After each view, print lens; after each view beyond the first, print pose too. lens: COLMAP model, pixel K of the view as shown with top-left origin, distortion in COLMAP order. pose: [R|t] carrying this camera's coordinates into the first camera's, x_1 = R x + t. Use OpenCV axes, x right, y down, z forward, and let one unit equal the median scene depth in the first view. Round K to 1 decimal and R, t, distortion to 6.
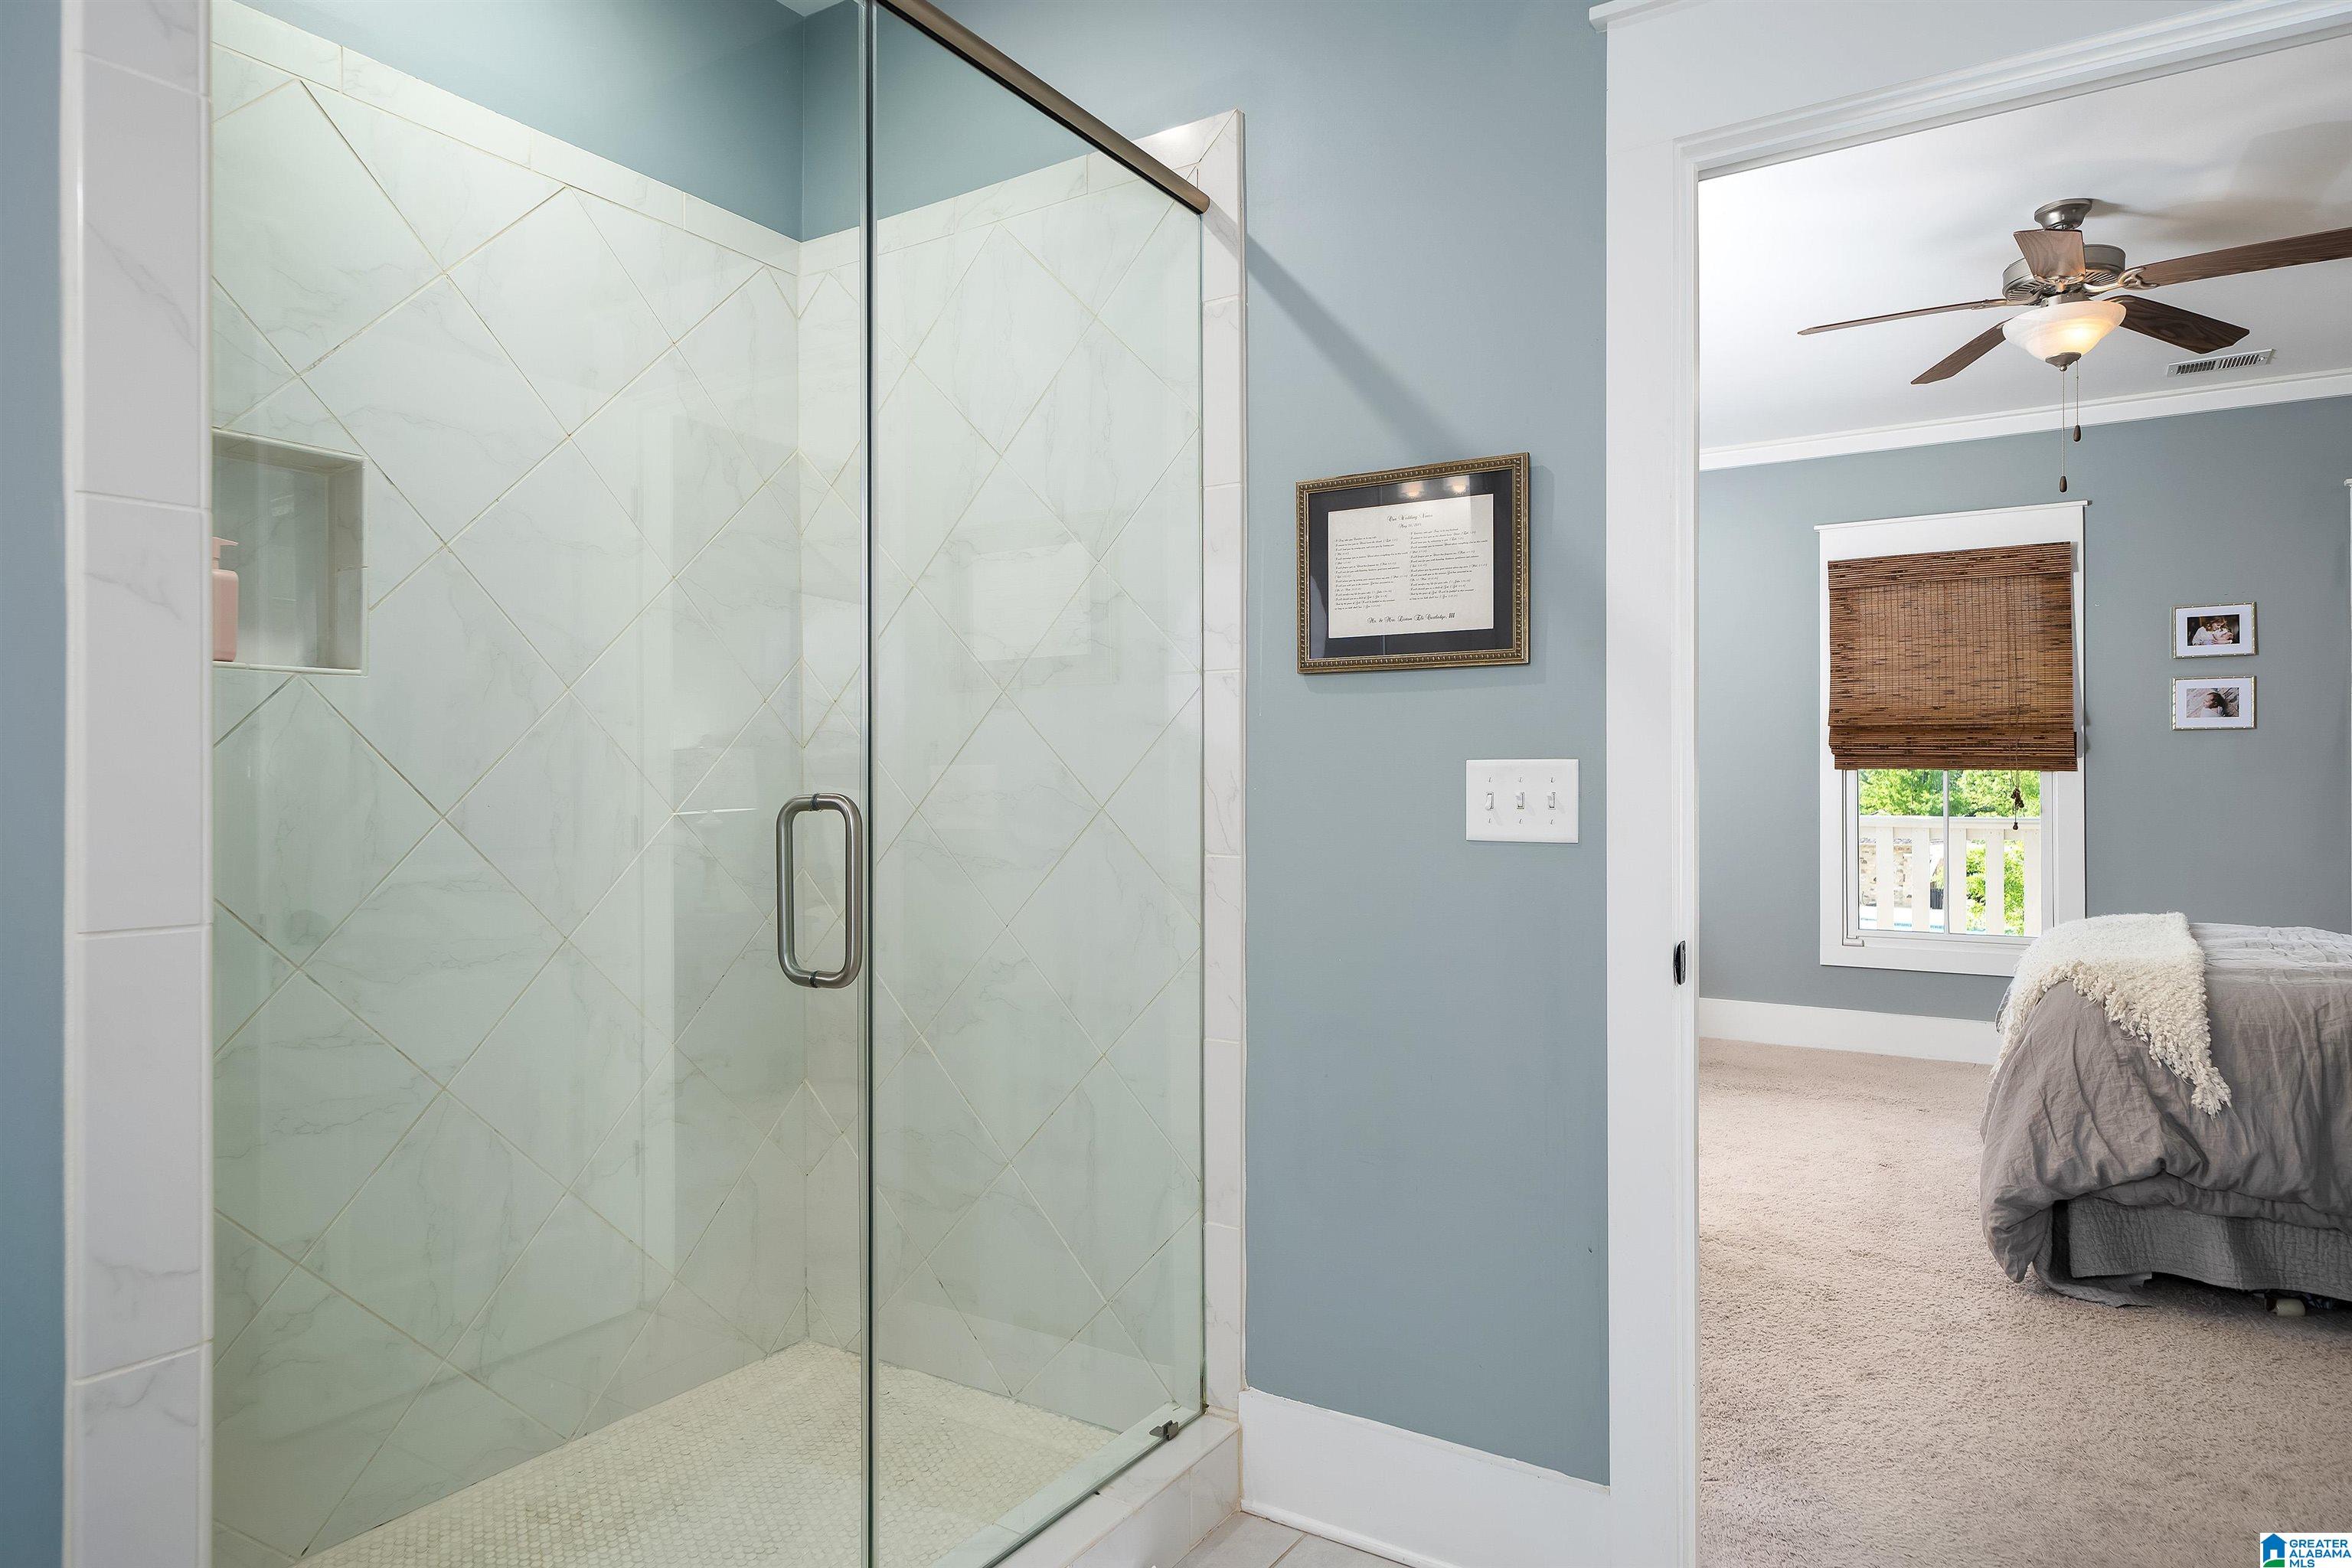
lens RADIAL K [[1389.0, 0, 1173.2], [0, 1389.0, 798.1], [0, 0, 1]] dist [0.003630, -0.000135]
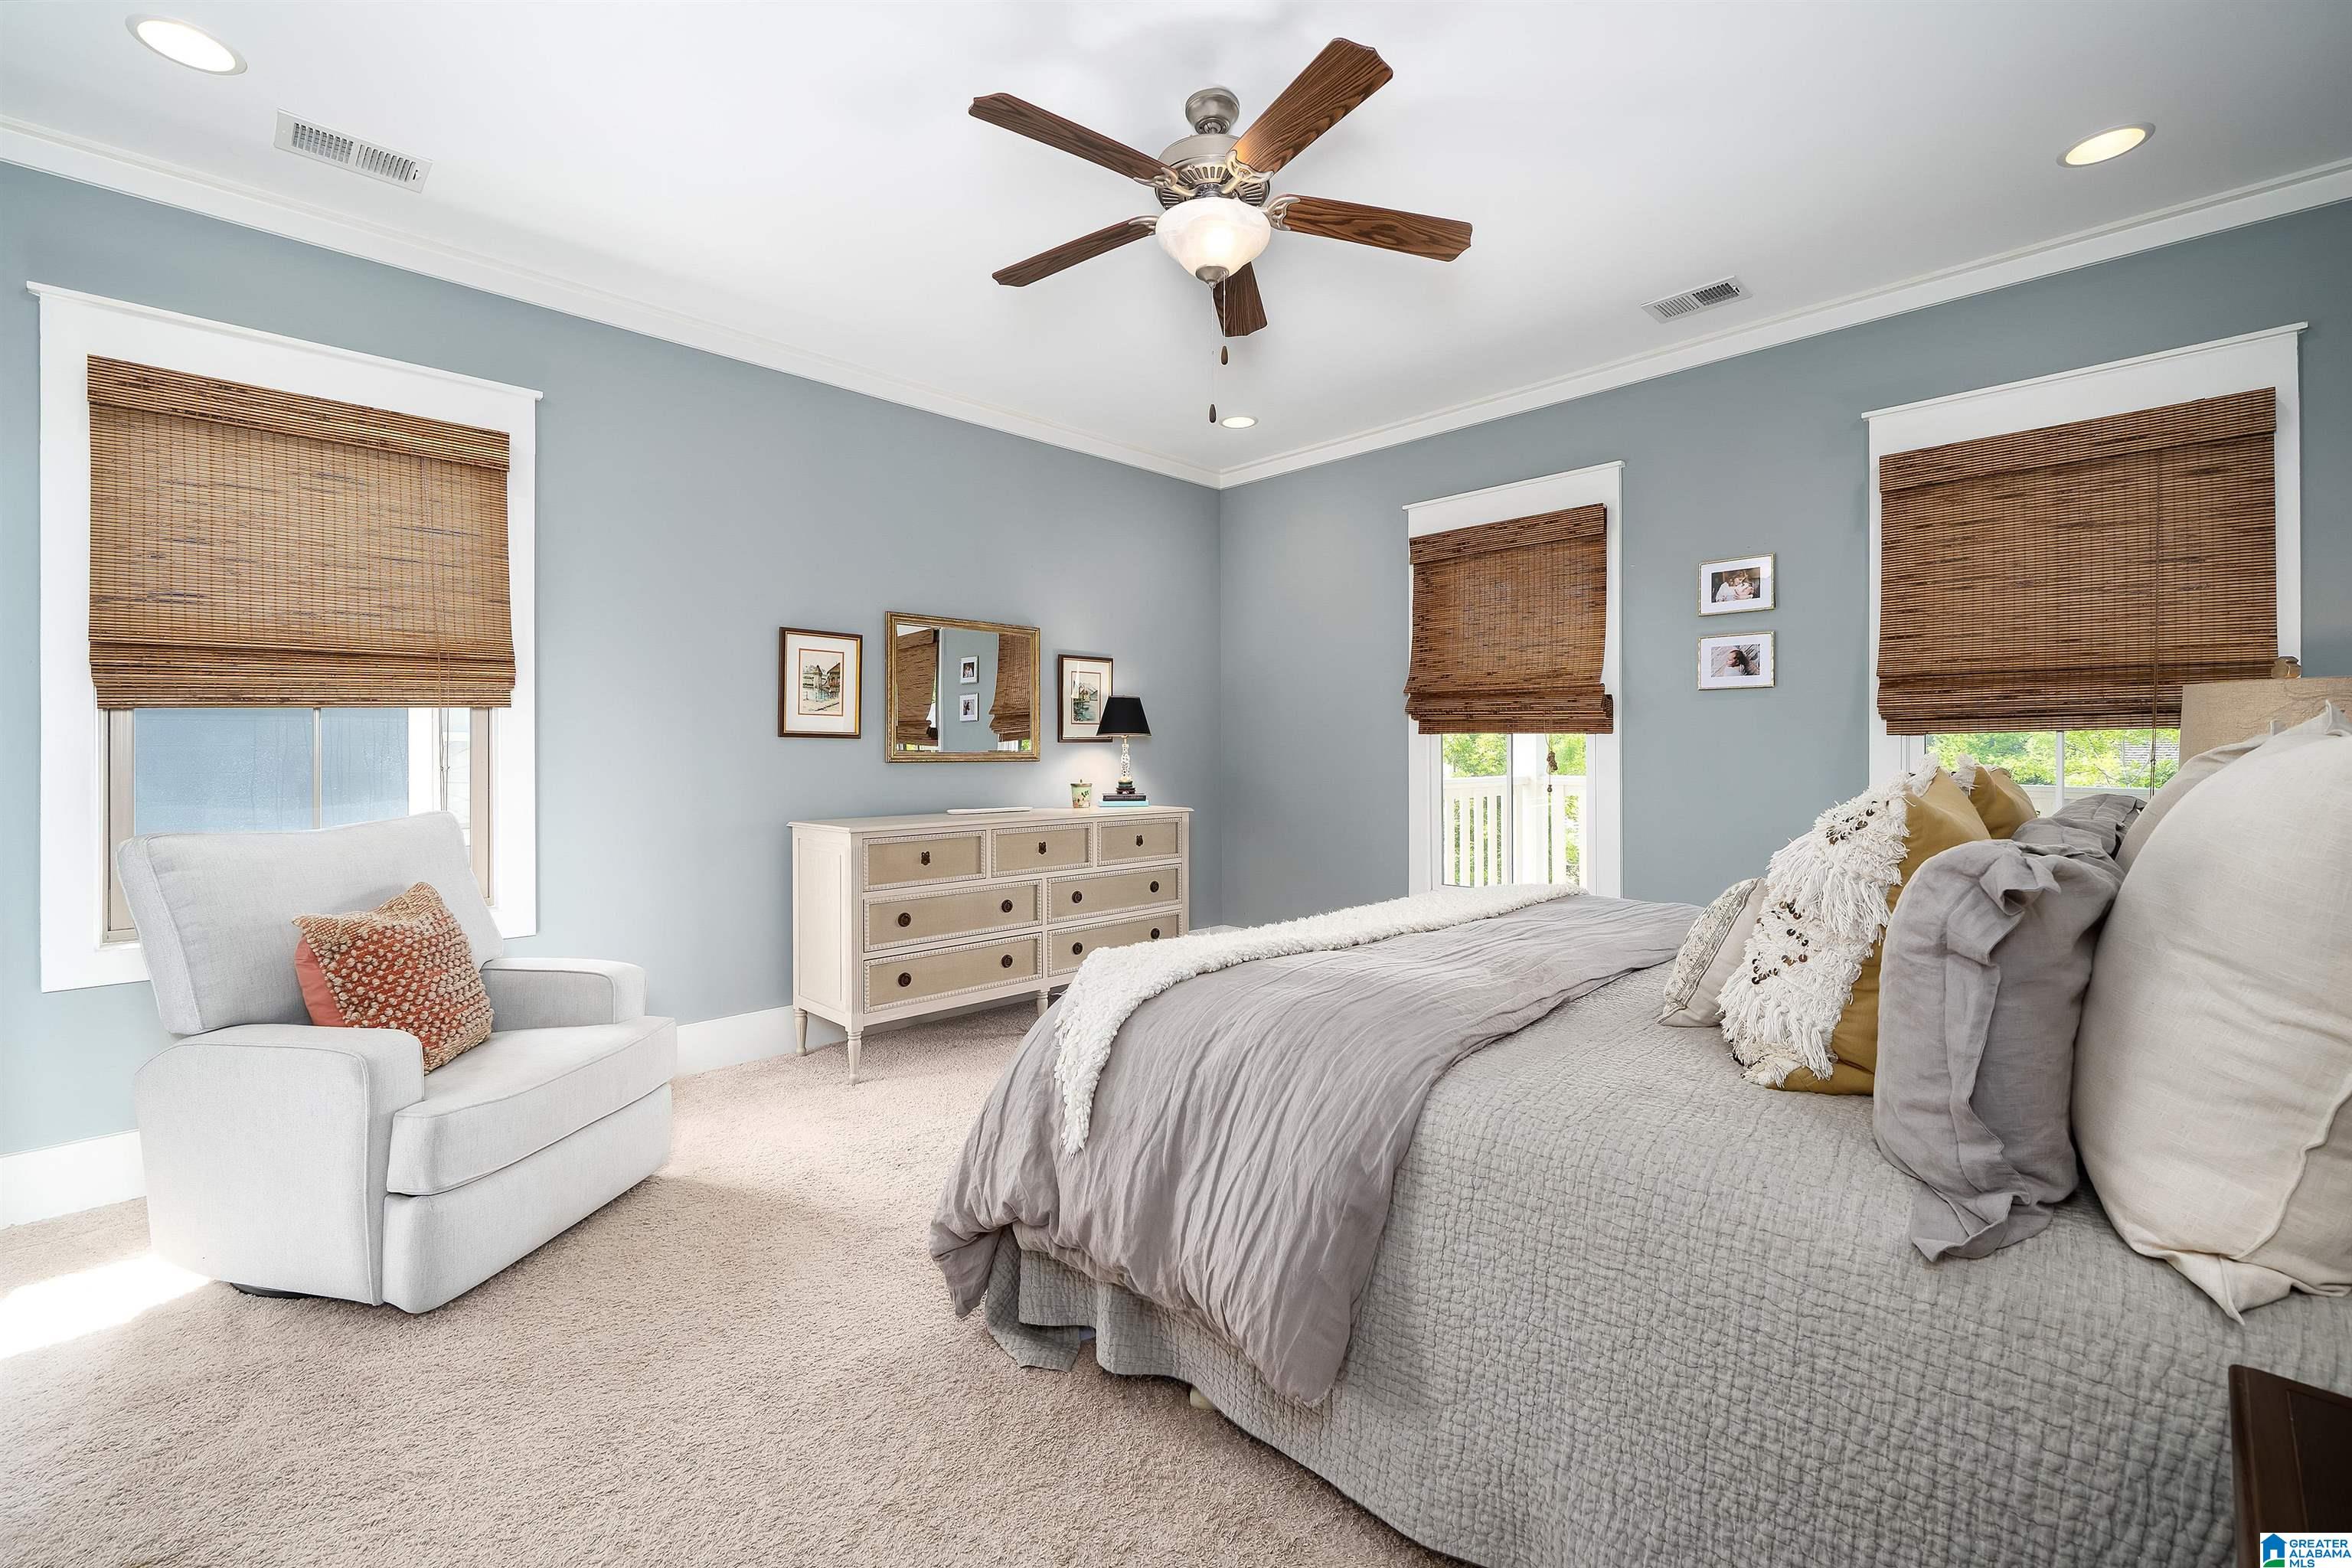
lens RADIAL K [[999.0, 0, 1186.4], [0, 999.0, 779.3], [0, 0, 1]] dist [-0.003053, 0.000055]
pose [[0.980194, -0.002540, -0.198022, 0.498937], [0.005902, 0.999848, 0.016388, -0.000309], [0.197950, -0.017232, 0.980061, 0.241139]]
